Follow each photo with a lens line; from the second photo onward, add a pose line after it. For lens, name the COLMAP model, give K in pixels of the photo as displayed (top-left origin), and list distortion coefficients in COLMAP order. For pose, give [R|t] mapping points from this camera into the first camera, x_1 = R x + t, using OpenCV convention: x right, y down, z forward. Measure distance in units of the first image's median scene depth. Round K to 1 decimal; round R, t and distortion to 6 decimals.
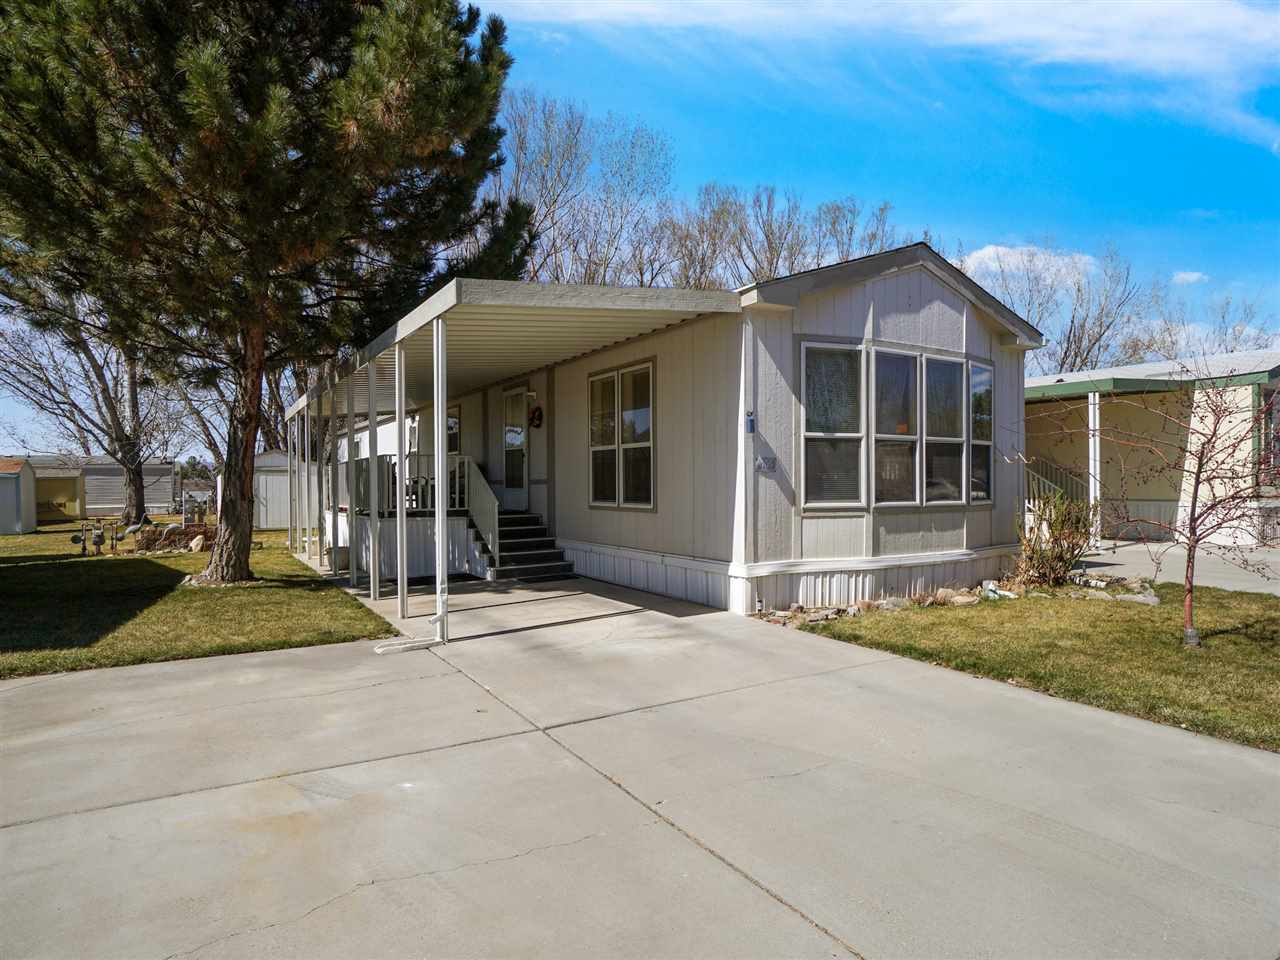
lens RADIAL K [[737.7, 0, 640.0], [0, 737.7, 480.0], [0, 0, 1]] dist [-0.022186, 0.000444]
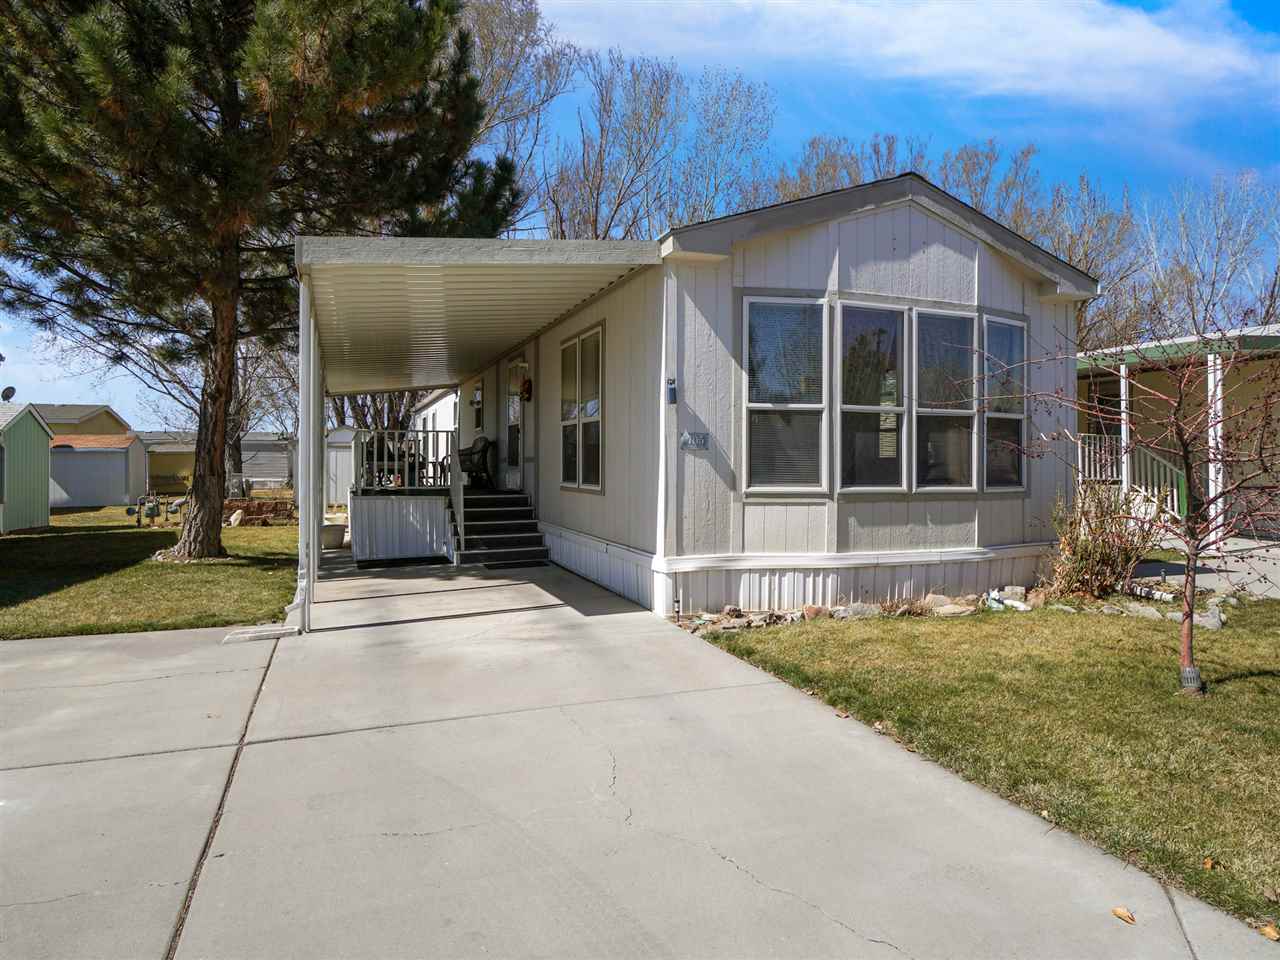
lens RADIAL K [[774.1, 0, 640.2], [0, 774.1, 448.3], [0, 0, 1]] dist [-0.017921, 0.002782]
pose [[0.983053, 0.005574, -0.183237, 0.256607], [-0.008038, 0.999887, -0.012709, -0.000626], [0.183145, 0.013967, 0.982987, 0.101114]]
